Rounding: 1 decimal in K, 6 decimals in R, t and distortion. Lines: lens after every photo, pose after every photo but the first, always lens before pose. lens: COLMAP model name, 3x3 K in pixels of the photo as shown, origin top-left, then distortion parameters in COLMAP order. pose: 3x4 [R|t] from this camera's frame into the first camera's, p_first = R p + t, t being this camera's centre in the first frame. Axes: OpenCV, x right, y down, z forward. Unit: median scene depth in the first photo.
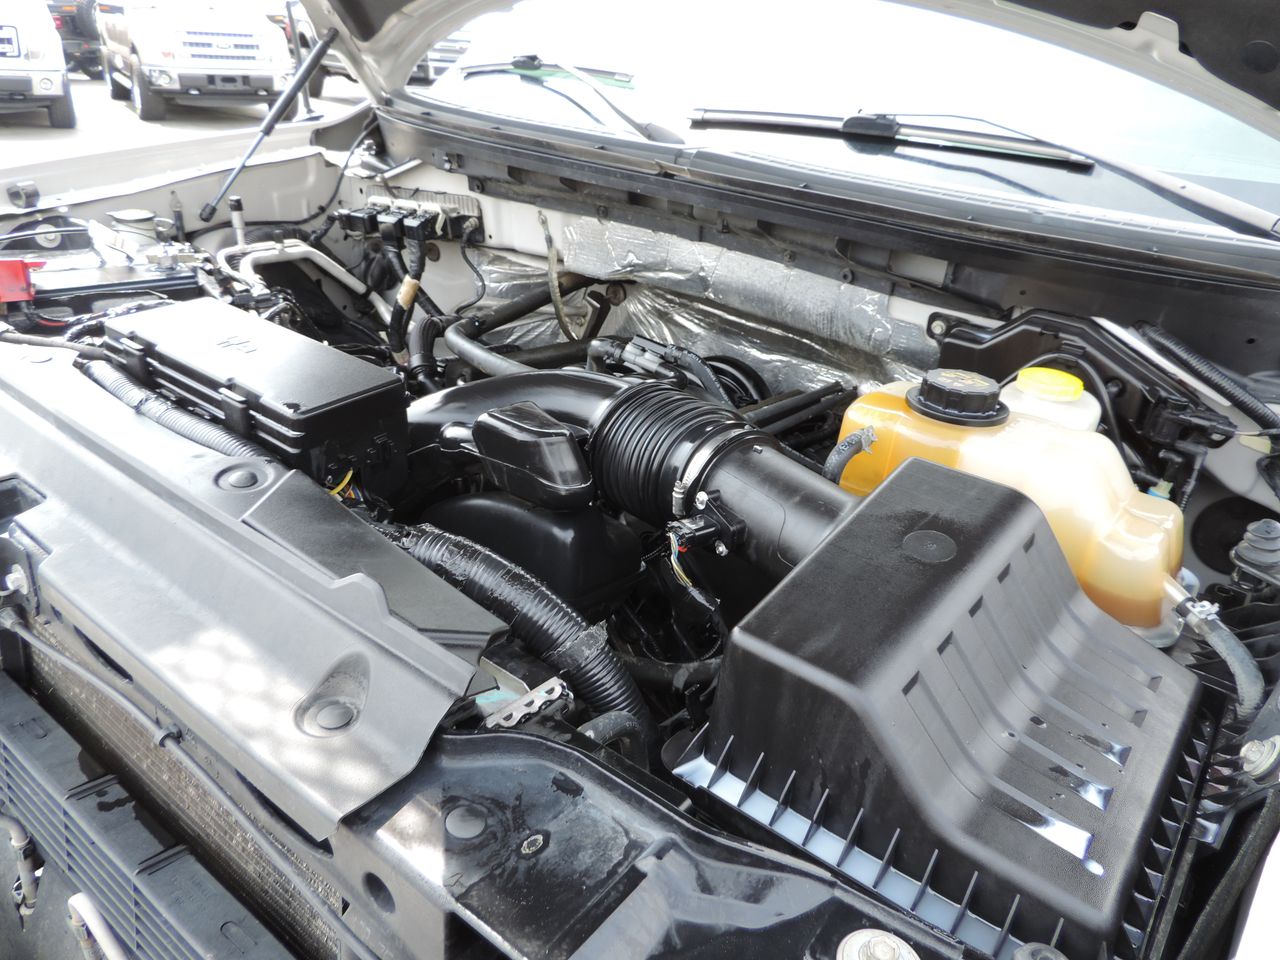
lens RADIAL K [[919.3, 0, 640.0], [0, 919.3, 480.0], [0, 0, 1]] dist [-0.009063, -0.001195]
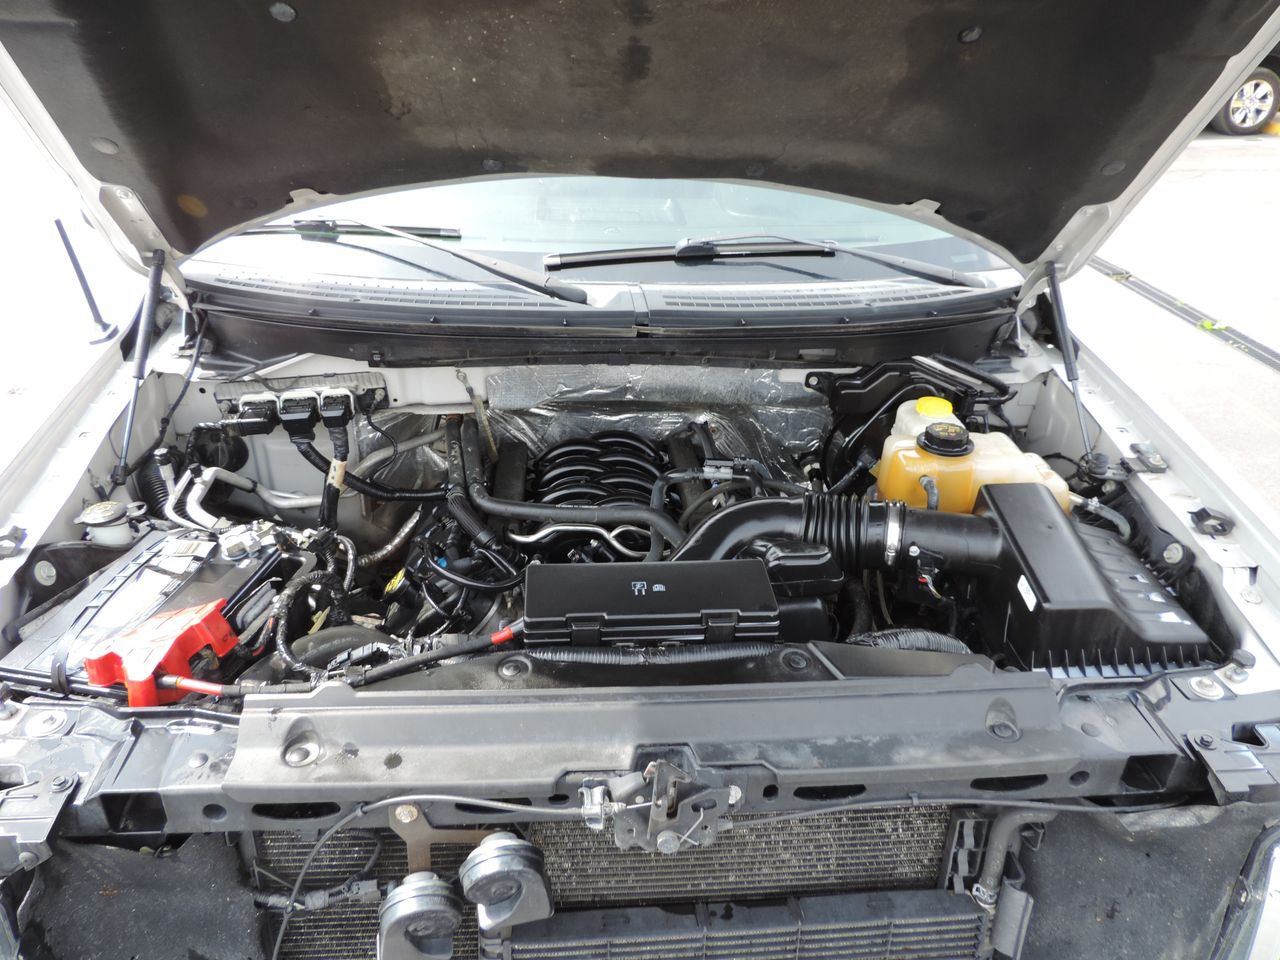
lens RADIAL K [[919.3, 0, 640.0], [0, 919.3, 480.0], [0, 0, 1]] dist [-0.009063, -0.001195]
pose [[0.754350, -0.376026, 0.538109, -0.773963], [0.329534, 0.925839, 0.185010, -0.381138], [-0.567771, 0.037763, 0.822320, -0.110263]]
